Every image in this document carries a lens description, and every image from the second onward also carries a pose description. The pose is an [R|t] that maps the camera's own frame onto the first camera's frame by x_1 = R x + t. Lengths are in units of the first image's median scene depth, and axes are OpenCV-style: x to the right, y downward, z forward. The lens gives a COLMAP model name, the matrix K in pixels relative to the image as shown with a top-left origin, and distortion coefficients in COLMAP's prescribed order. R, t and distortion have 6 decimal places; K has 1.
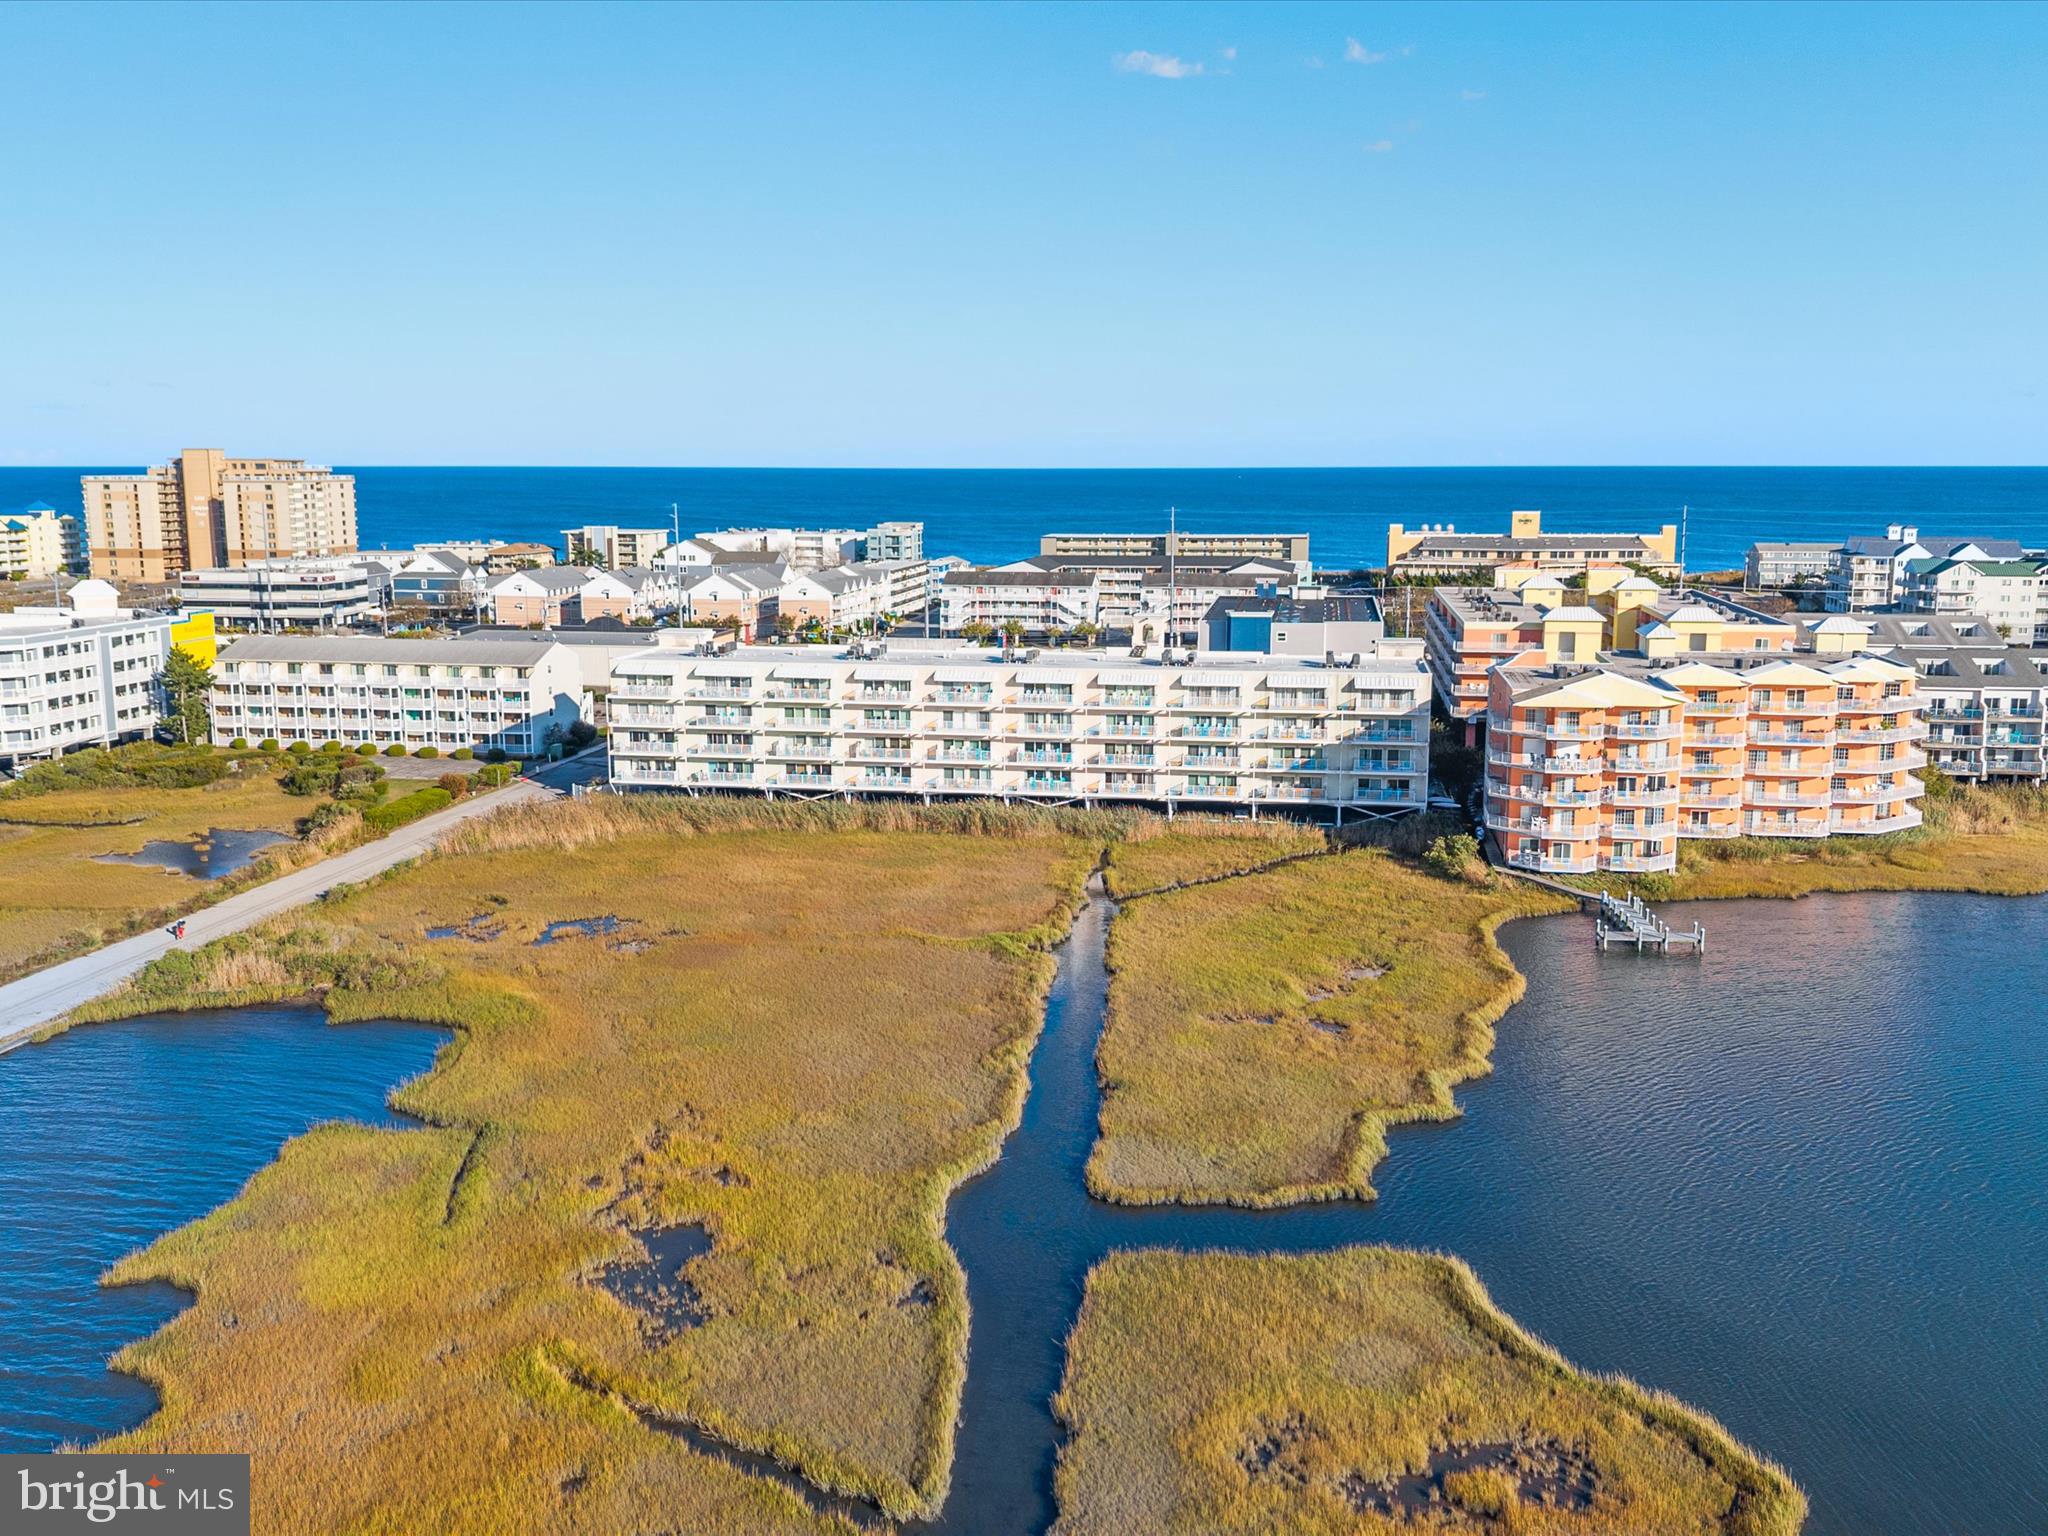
lens RADIAL K [[1812.3, 0, 1014.6], [0, 1812.3, 753.4], [0, 0, 1]] dist [0.081905, -0.147827]
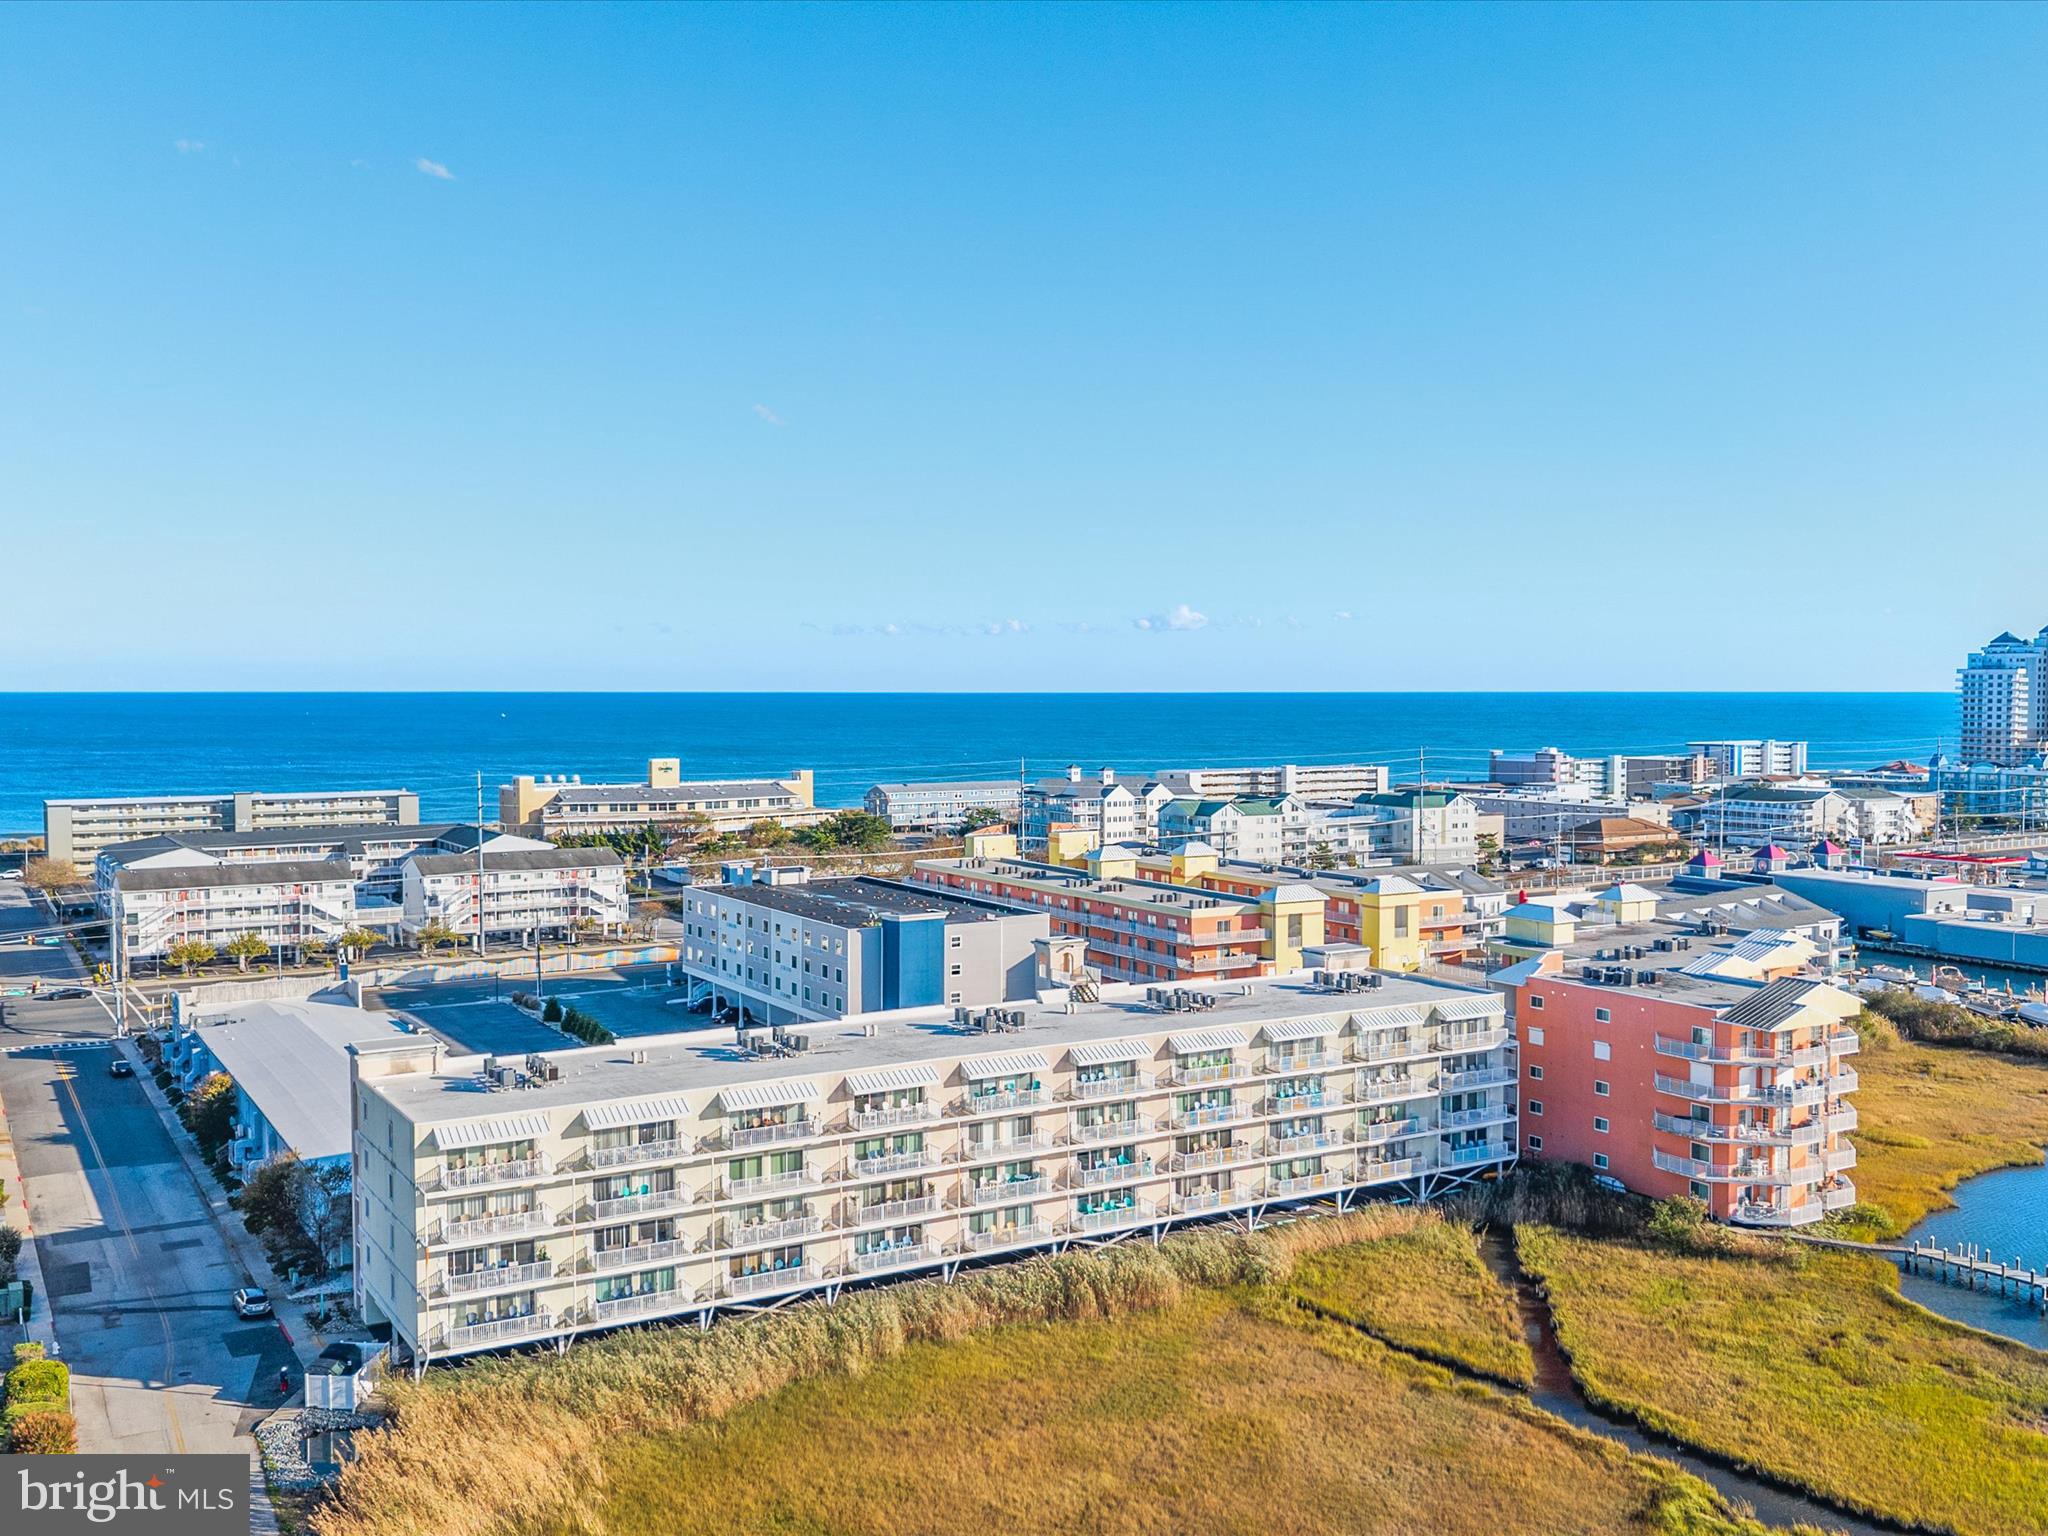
lens RADIAL K [[1812.3, 0, 953.6], [0, 1812.3, 769.5], [0, 0, 1]] dist [0.081905, -0.147827]
pose [[0.755907, -0.030142, 0.653984, -0.393357], [0.102605, 0.992049, -0.072871, -0.087675], [-0.646588, 0.122186, 0.752990, 0.424152]]
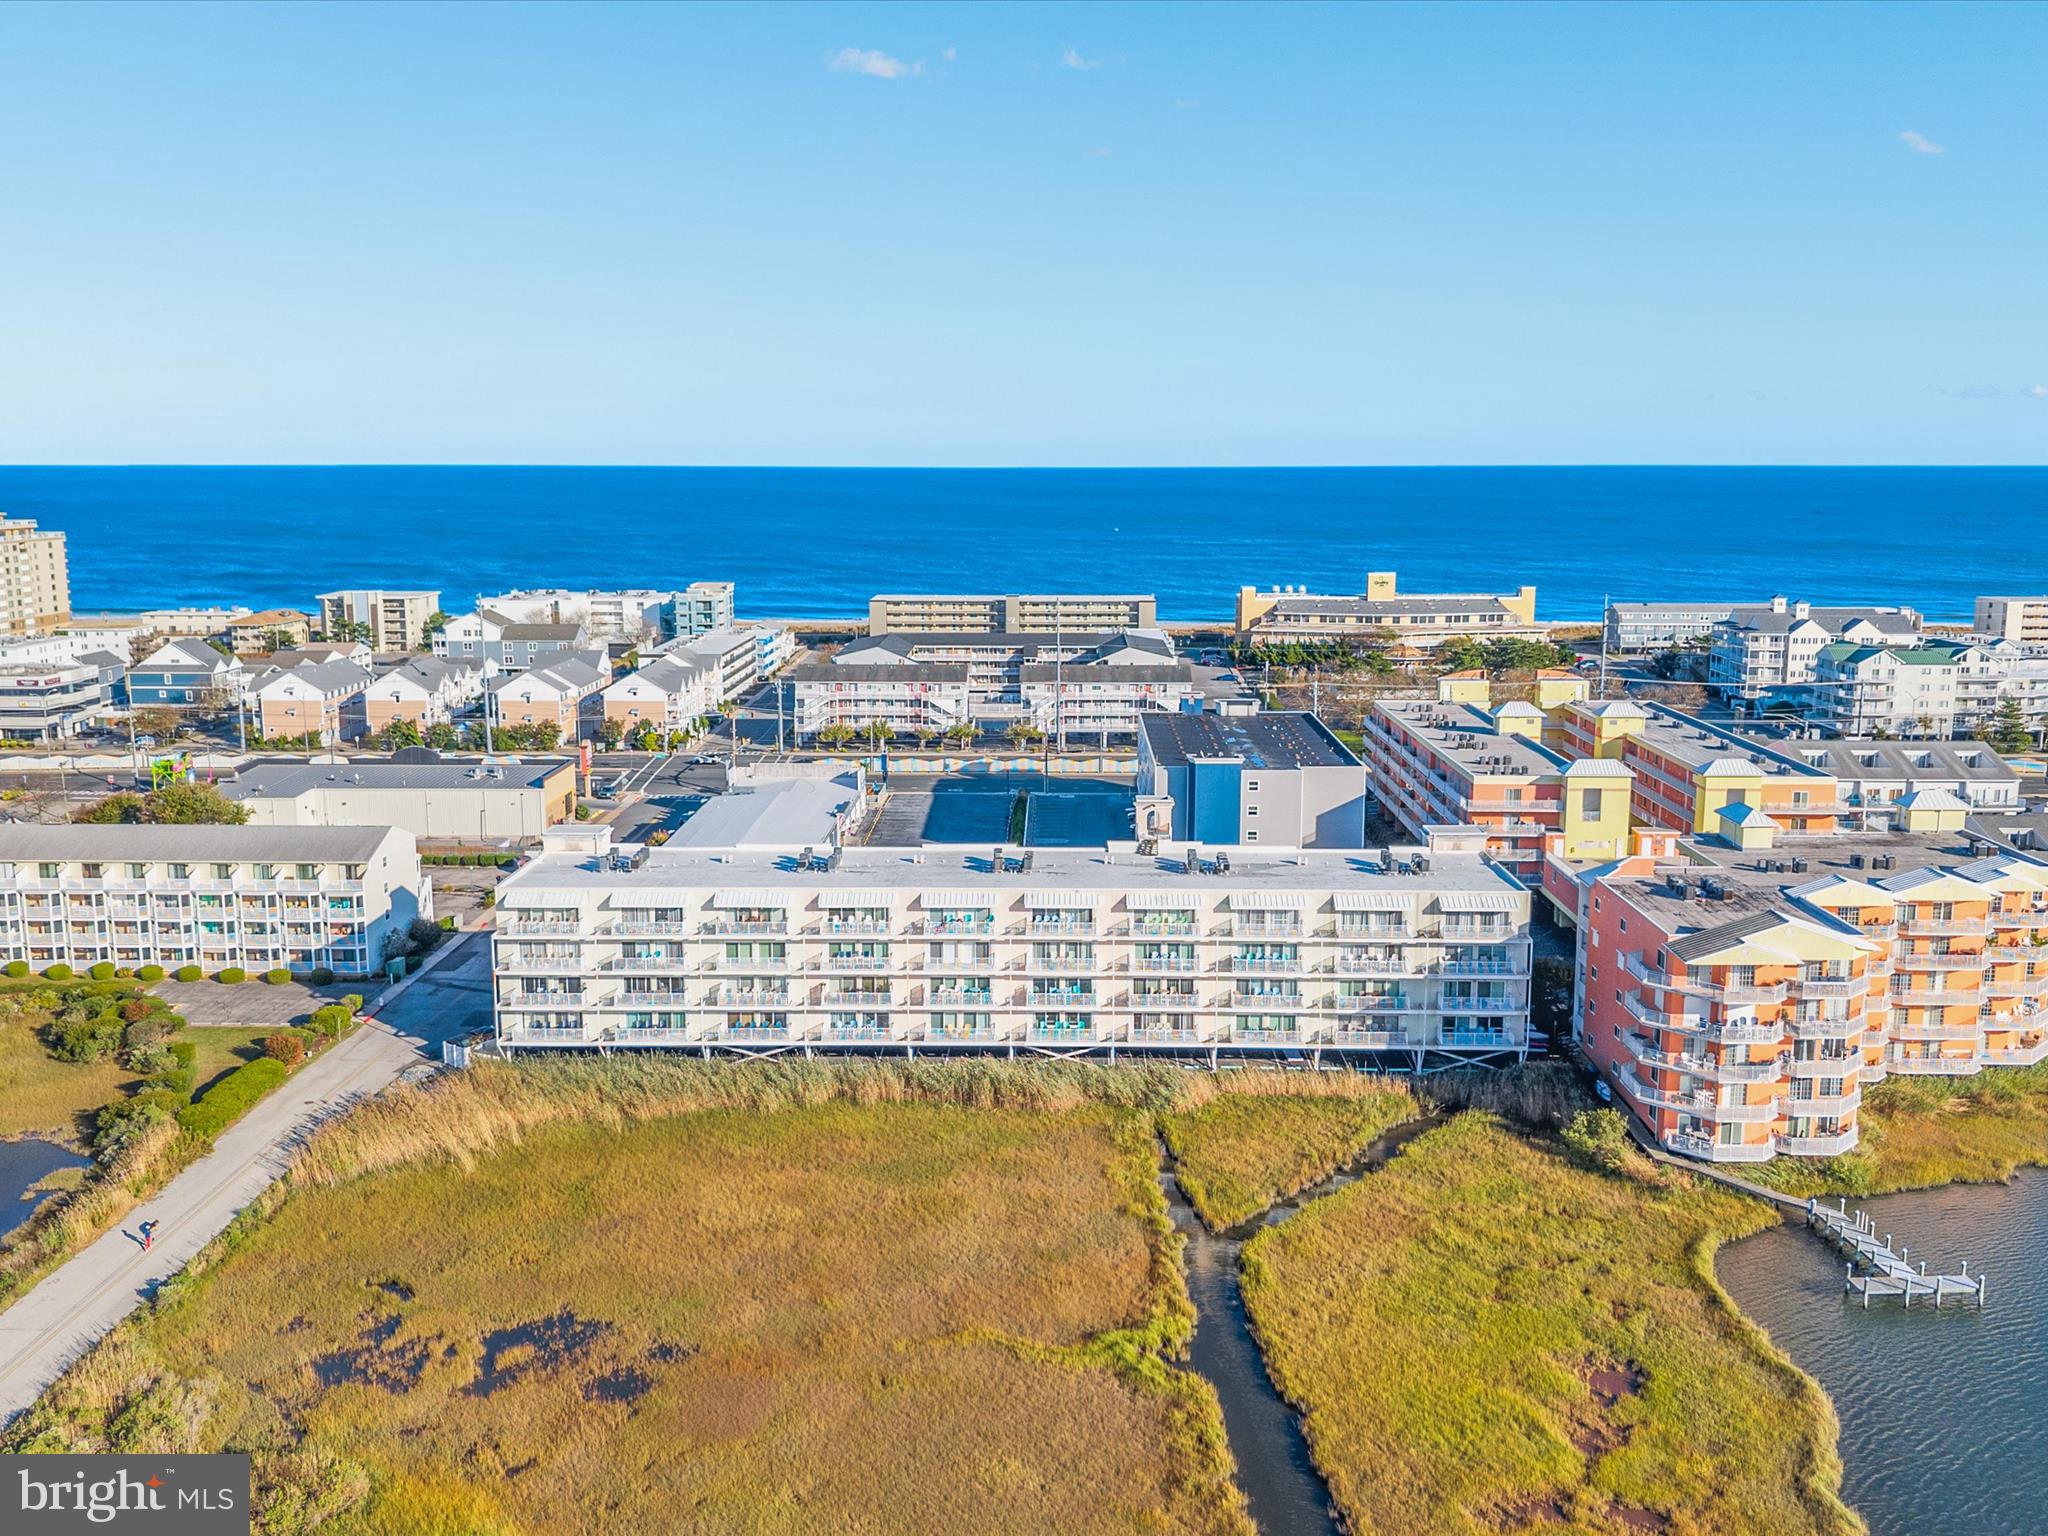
lens RADIAL K [[1812.3, 0, 1010.3], [0, 1812.3, 699.6], [0, 0, 1]] dist [0.081905, -0.147827]
pose [[0.989183, -0.024468, 0.144634, -0.100612], [0.027926, 0.999369, -0.021929, -0.096605], [-0.144006, 0.025731, 0.989242, 0.162006]]
